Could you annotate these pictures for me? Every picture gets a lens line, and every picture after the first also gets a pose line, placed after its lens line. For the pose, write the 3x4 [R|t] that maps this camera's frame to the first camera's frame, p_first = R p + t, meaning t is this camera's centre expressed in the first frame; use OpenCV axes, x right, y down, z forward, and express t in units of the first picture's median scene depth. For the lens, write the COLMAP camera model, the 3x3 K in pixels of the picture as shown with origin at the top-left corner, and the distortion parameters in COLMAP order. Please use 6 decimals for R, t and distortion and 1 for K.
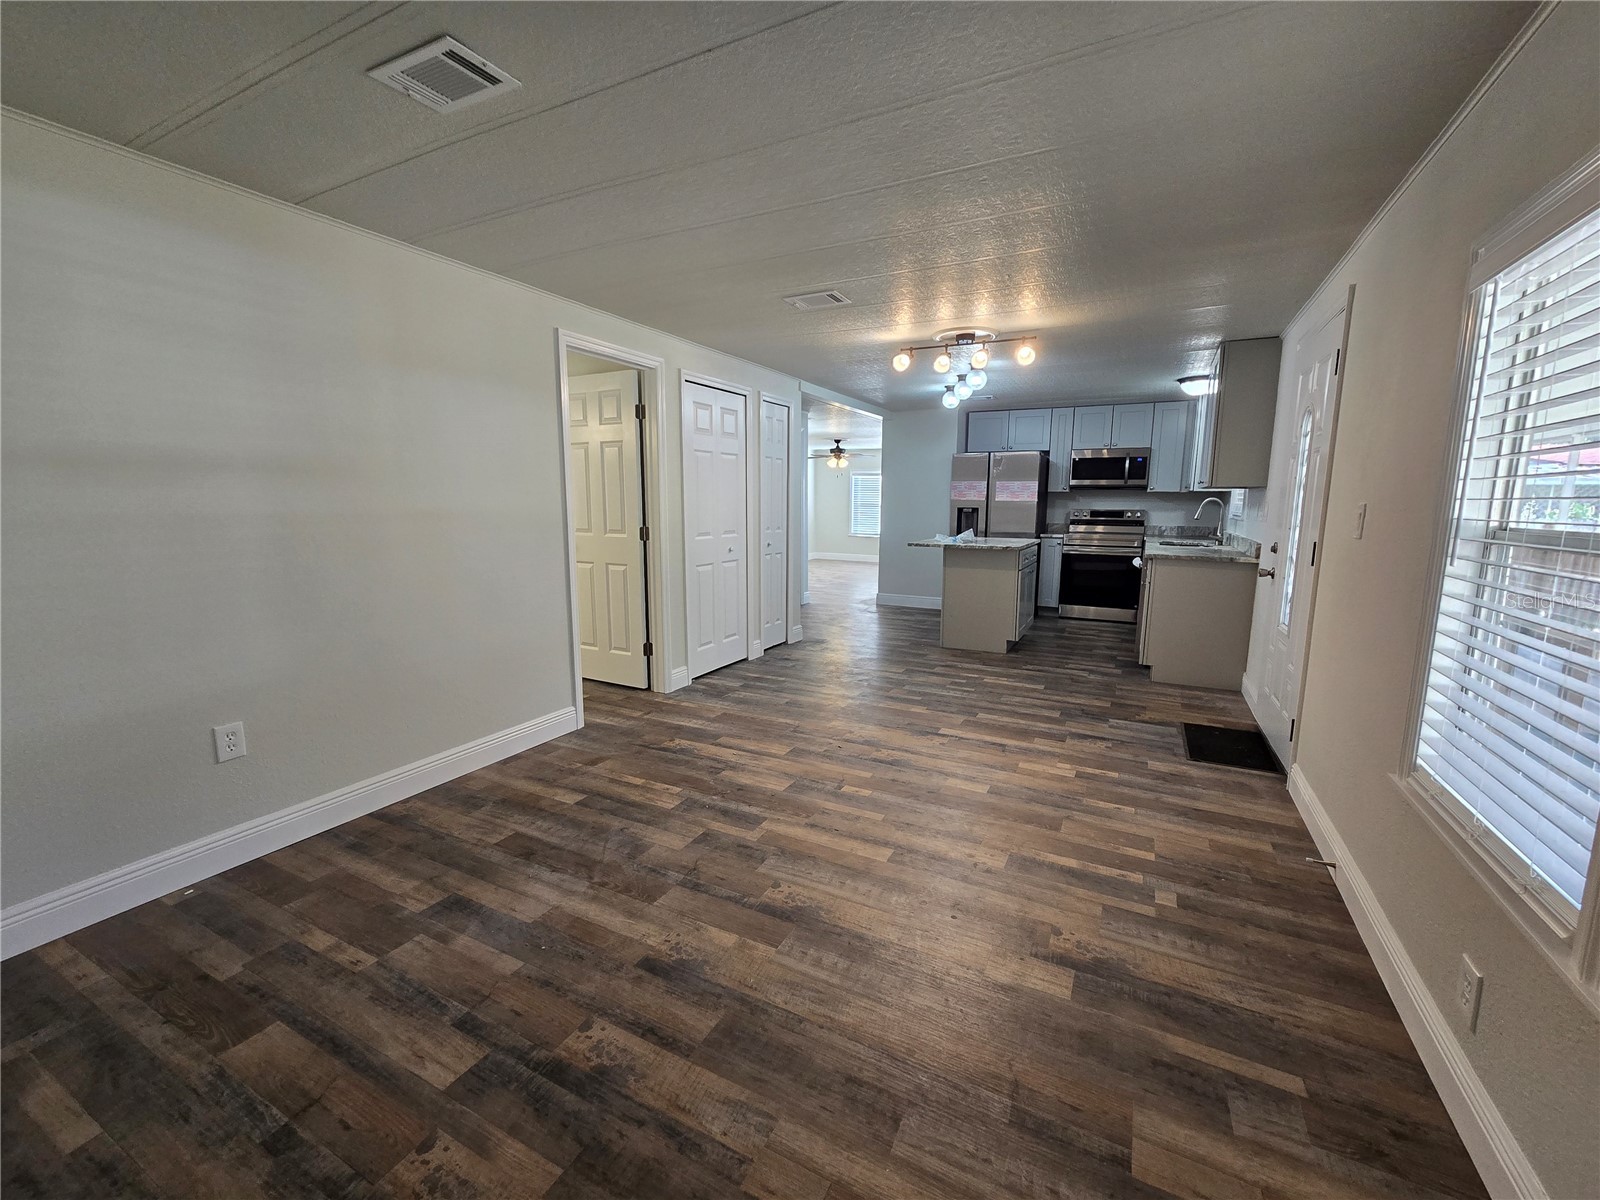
lens RADIAL K [[654.9, 0, 808.8], [0, 654.9, 600.7], [0, 0, 1]] dist [0.000457, 0.002316]
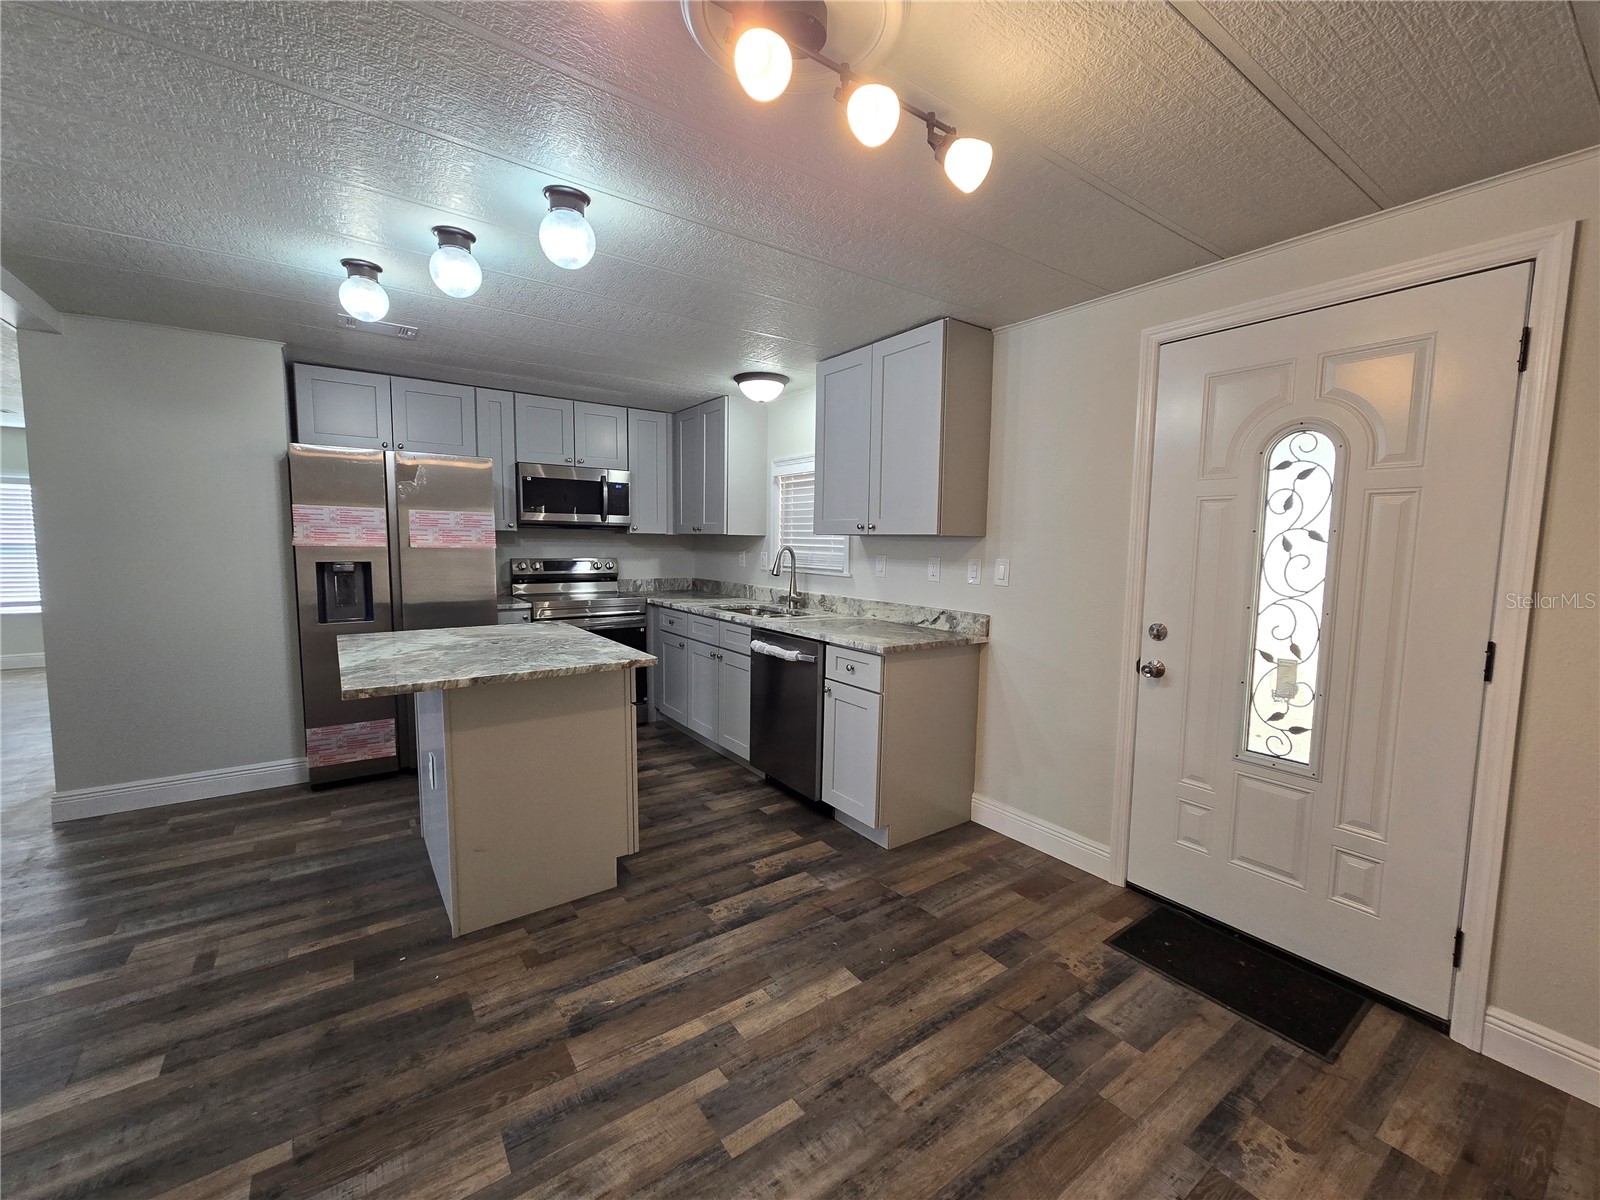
lens RADIAL K [[652.7, 0, 806.5], [0, 652.7, 595.6], [0, 0, 1]] dist [0.000351, 0.000392]
pose [[0.458361, -0.074085, 0.885673, -0.046778], [0.123374, 0.992176, 0.019144, -0.194273], [-0.880162, 0.100494, 0.463914, 1.111753]]
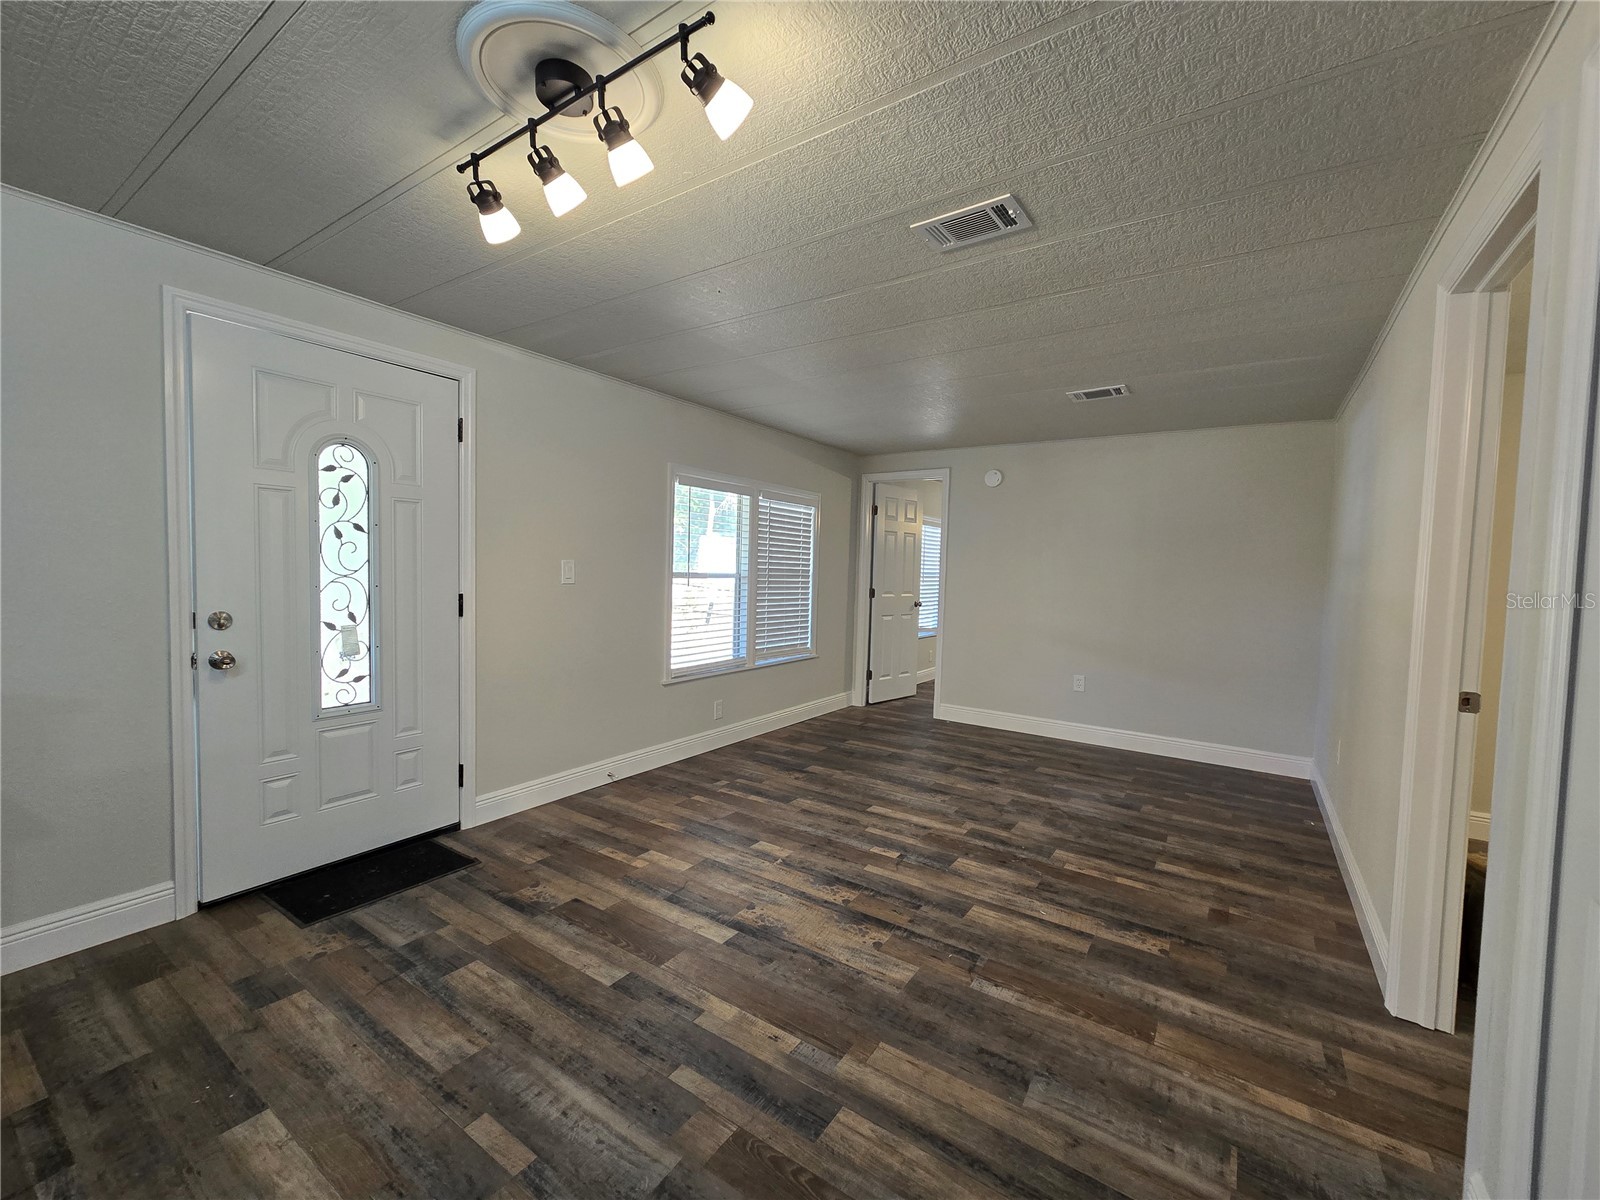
lens RADIAL K [[654.9, 0, 808.8], [0, 654.9, 600.7], [0, 0, 1]] dist [0.000457, 0.002316]
pose [[-0.992671, -0.038044, 0.114707, 0.079182], [-0.014365, 0.979574, 0.200571, -0.262890], [-0.119995, 0.197453, -0.972941, 1.723899]]
